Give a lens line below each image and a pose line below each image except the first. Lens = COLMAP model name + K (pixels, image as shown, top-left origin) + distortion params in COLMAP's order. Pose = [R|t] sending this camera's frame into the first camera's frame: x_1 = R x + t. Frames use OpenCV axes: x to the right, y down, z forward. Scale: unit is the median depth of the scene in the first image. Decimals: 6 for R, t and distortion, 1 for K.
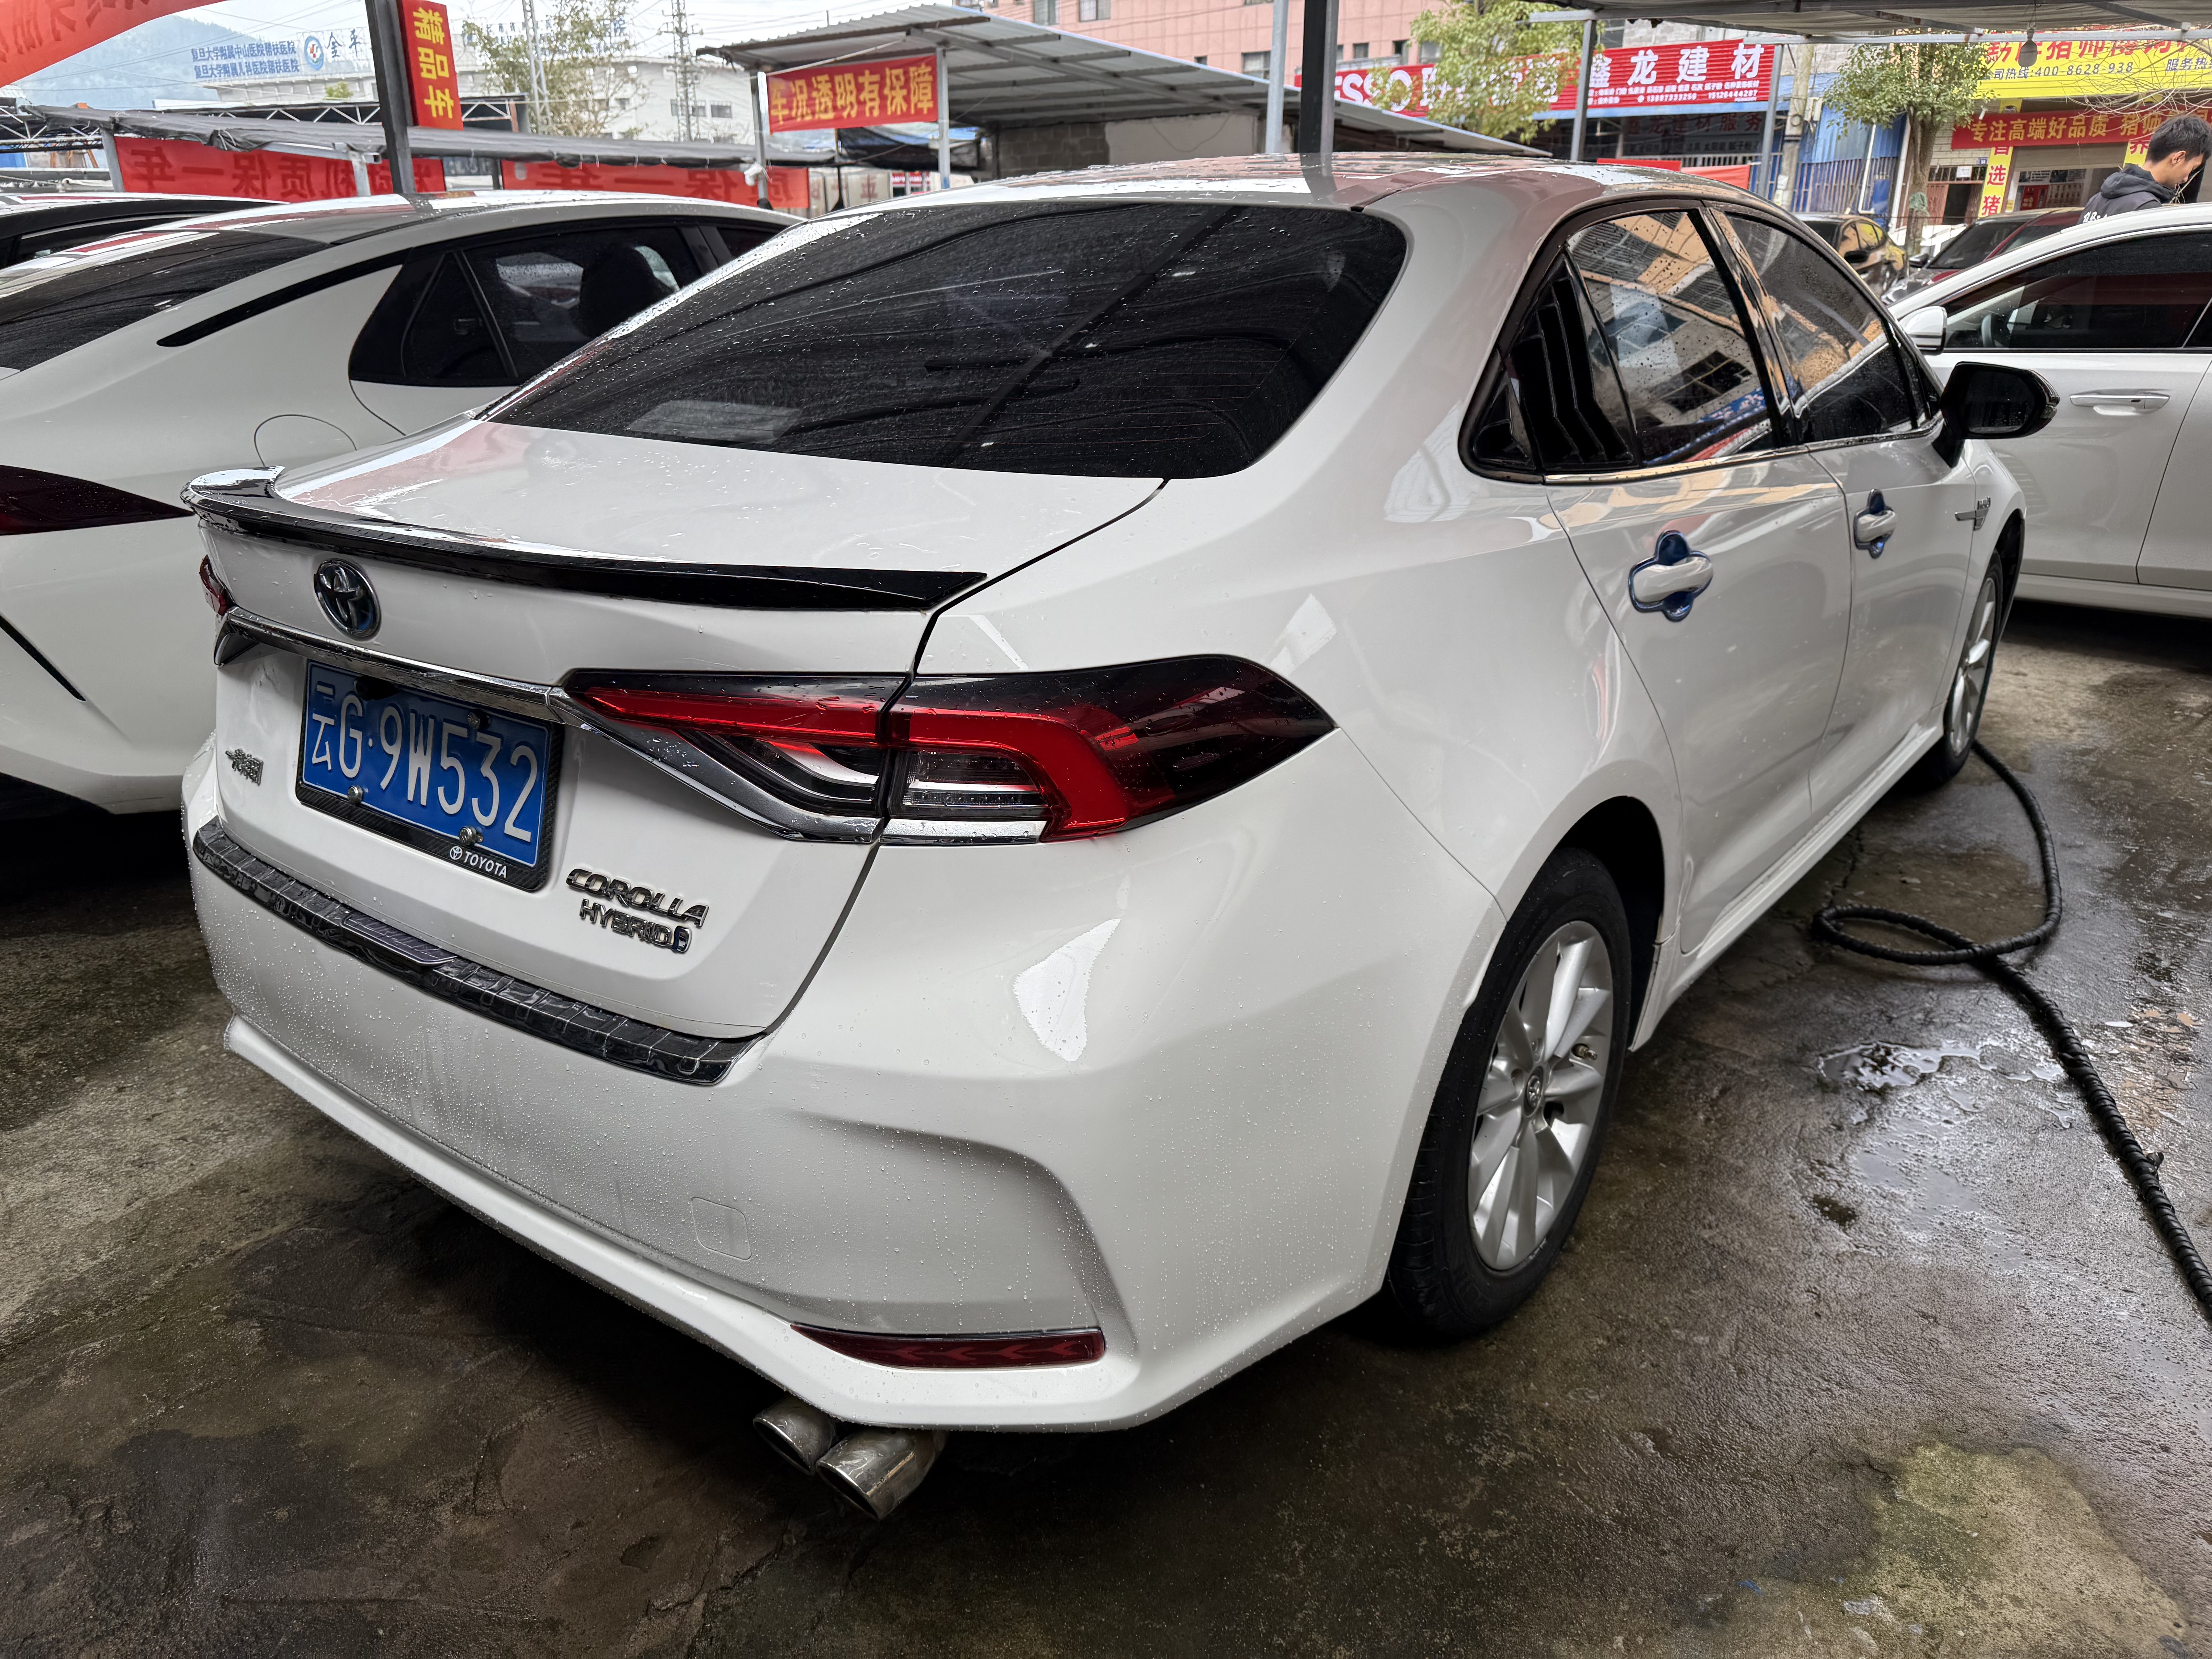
lens RADIAL K [[1555.6, 0, 1108.1], [0, 1555.6, 814.2], [0, 0, 1]] dist [-0.006664, -0.003572]
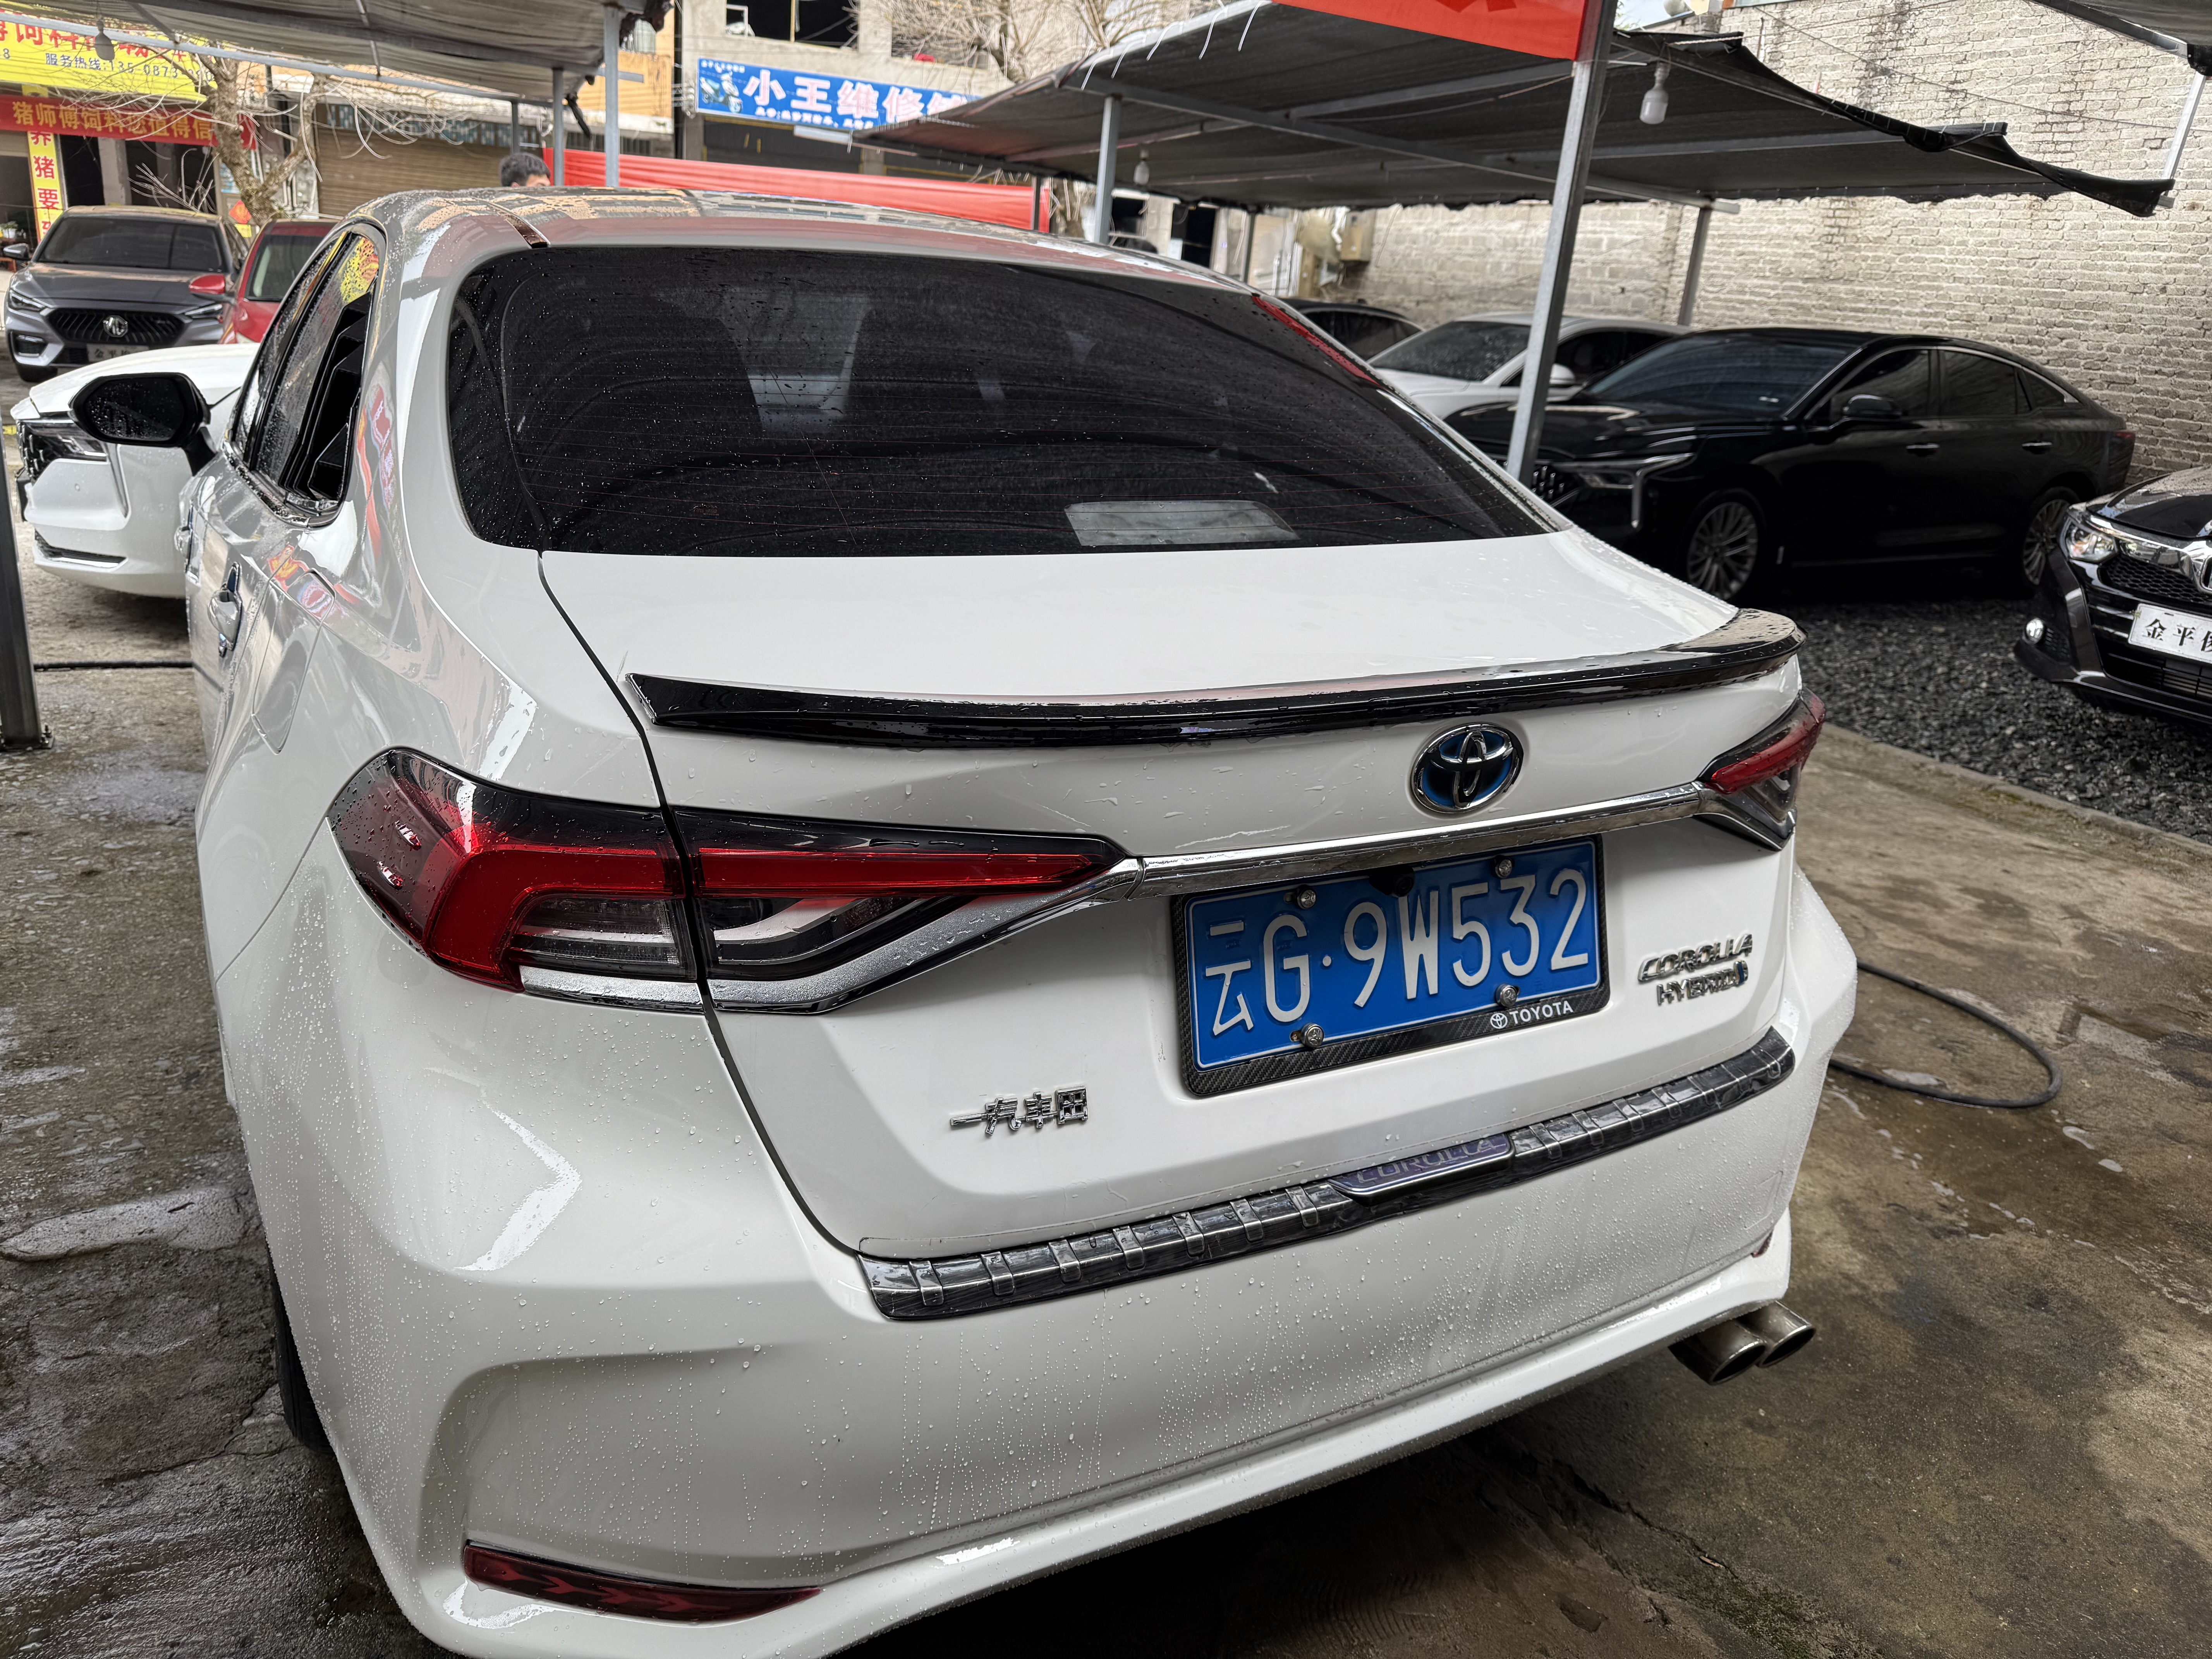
lens RADIAL K [[1567.4, 0, 1098.1], [0, 1567.4, 819.2], [0, 0, 1]] dist [-0.001669, -0.004167]
pose [[0.416783, -0.252057, 0.873361, -0.411939], [0.248028, 0.955863, 0.157505, -0.092084], [-0.874514, 0.150973, 0.460904, 0.249541]]
